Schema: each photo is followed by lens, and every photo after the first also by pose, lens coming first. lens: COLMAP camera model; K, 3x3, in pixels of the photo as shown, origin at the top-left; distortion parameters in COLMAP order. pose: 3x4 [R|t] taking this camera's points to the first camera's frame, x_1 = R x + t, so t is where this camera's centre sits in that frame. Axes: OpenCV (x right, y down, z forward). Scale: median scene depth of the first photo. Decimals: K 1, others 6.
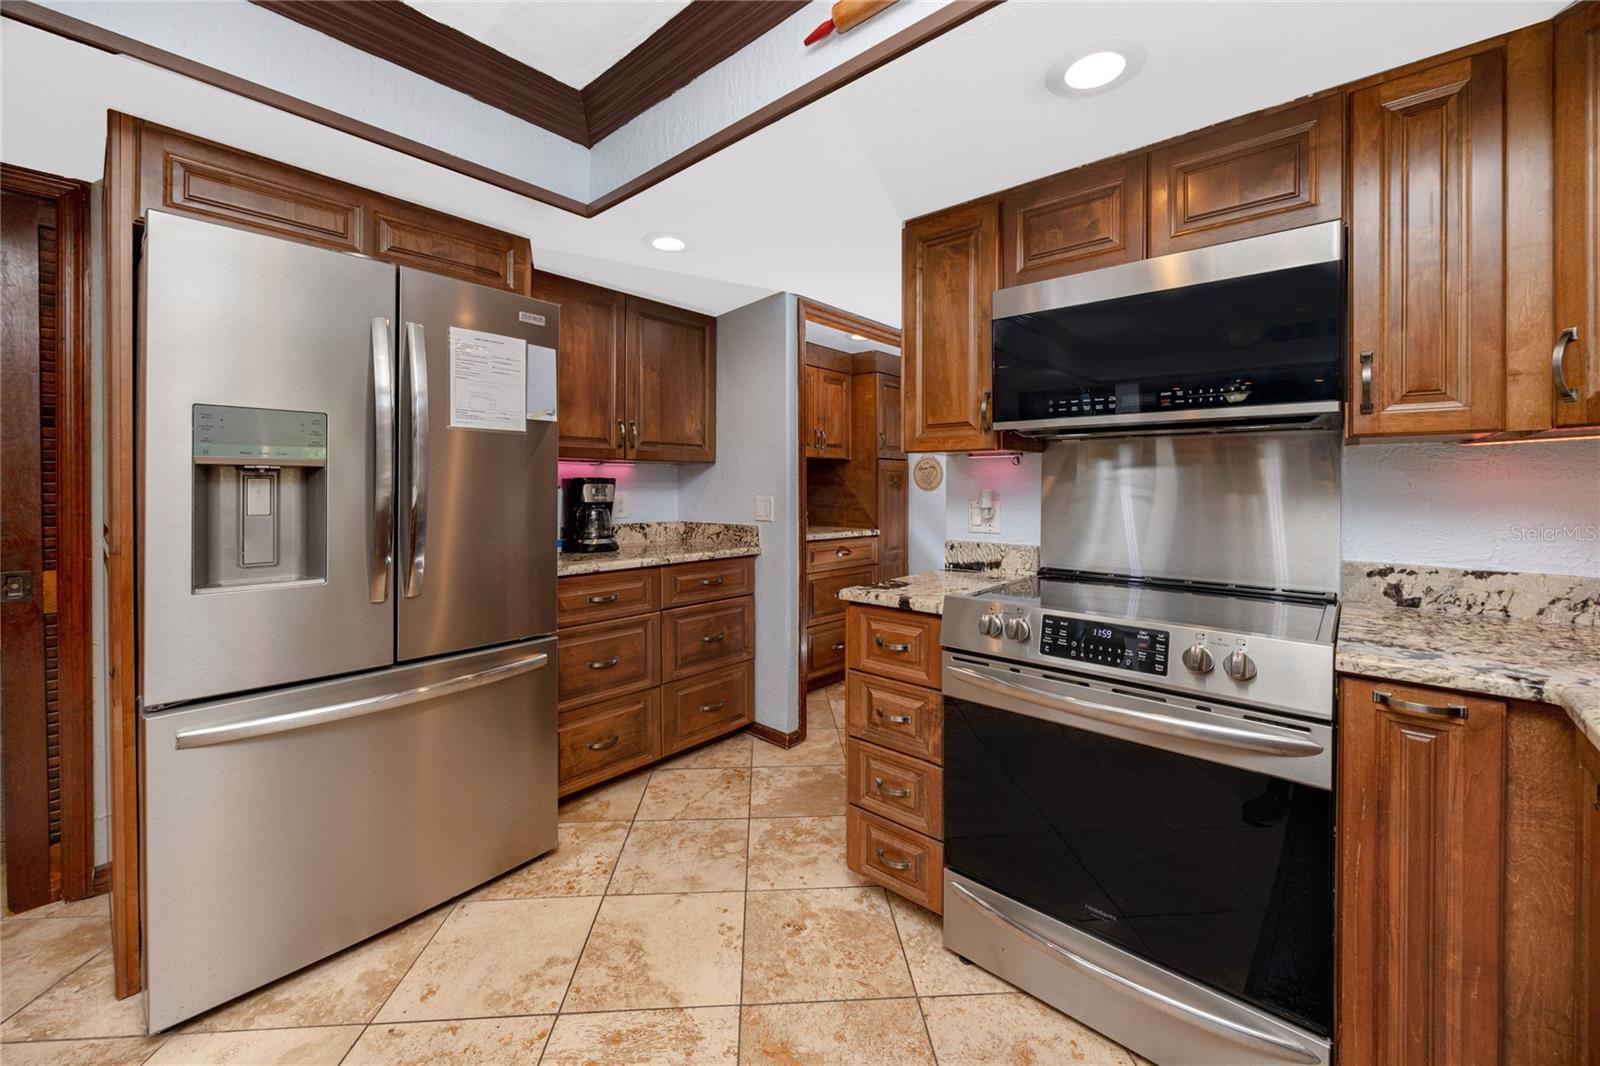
lens RADIAL K [[628.0, 0, 797.0], [0, 628.0, 491.9], [0, 0, 1]] dist [0.000758, 0.000024]
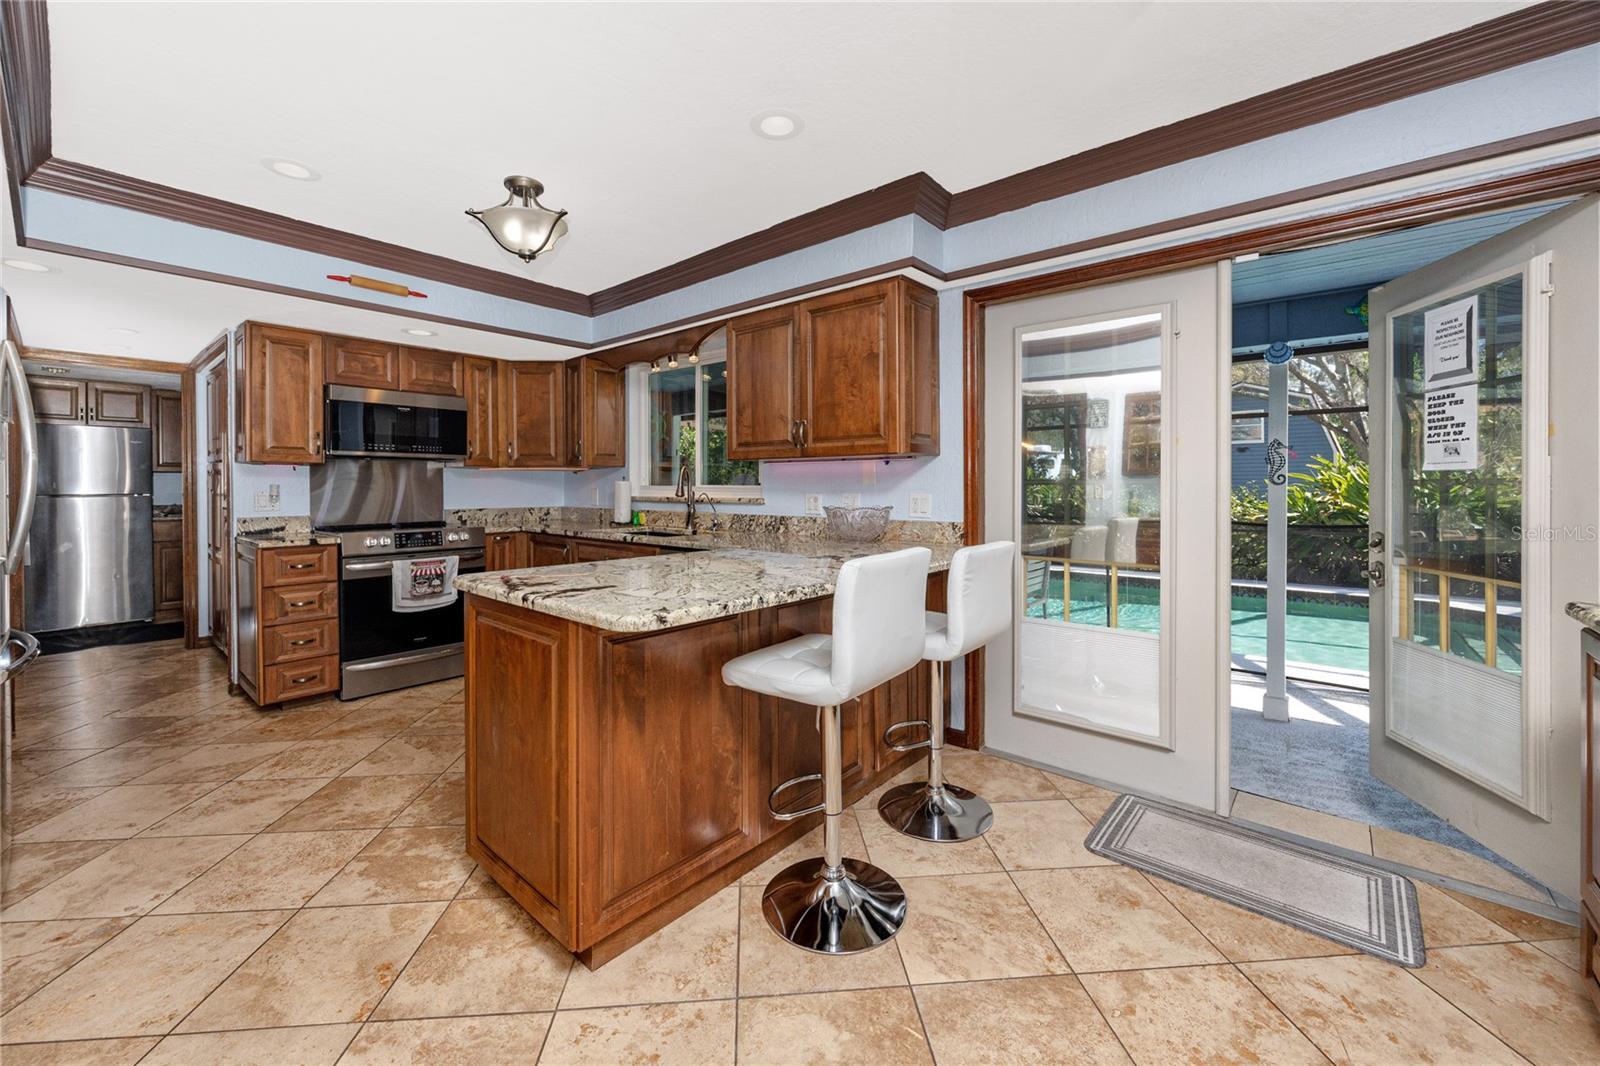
lens RADIAL K [[628.0, 0, 797.0], [0, 628.0, 491.9], [0, 0, 1]] dist [0.000758, 0.000024]
pose [[-0.010253, -0.015137, 0.999833, -1.491680], [0.013460, 0.999793, 0.015275, 0.009091], [-0.999857, 0.013614, -0.010047, -0.407104]]
